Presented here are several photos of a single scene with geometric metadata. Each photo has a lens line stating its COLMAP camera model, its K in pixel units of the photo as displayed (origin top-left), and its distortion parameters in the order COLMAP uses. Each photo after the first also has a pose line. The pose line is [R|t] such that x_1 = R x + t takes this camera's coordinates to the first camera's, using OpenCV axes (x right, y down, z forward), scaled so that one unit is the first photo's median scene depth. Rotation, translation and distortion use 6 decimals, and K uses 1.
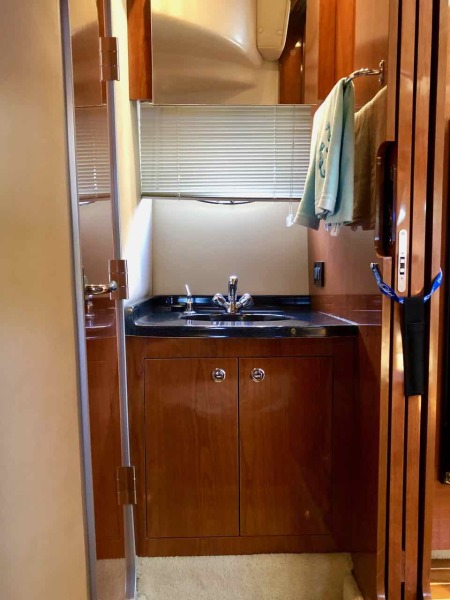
lens RADIAL K [[510.7, 0, 225.0], [0, 510.7, 300.0], [0, 0, 1]] dist [0.043299, -0.003423]
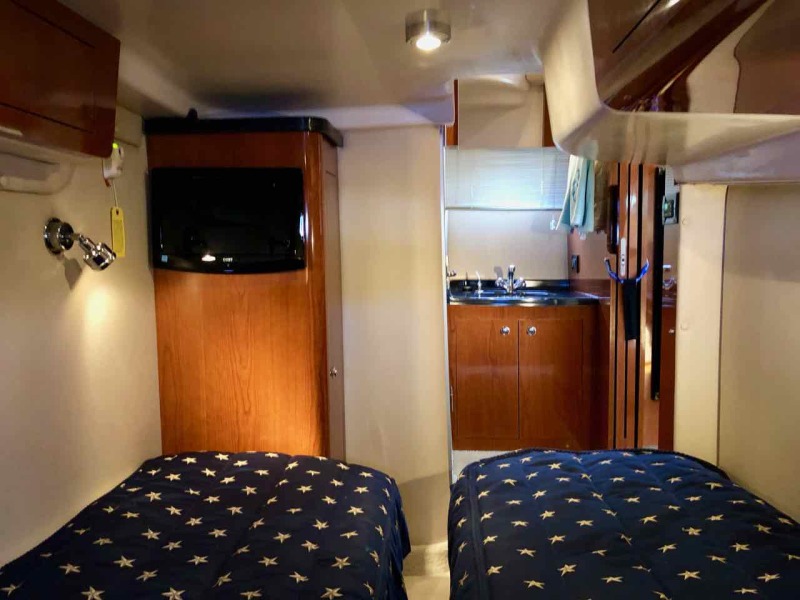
lens RADIAL K [[681.0, 0, 402.2], [0, 681.0, 290.0], [0, 0, 1]] dist [0.043299, -0.003423]
pose [[0.995552, 0.000379, -0.094215, -0.125930], [-0.000570, 0.999998, -0.002005, 0.028377], [0.094214, 0.002050, 0.995550, -1.036950]]
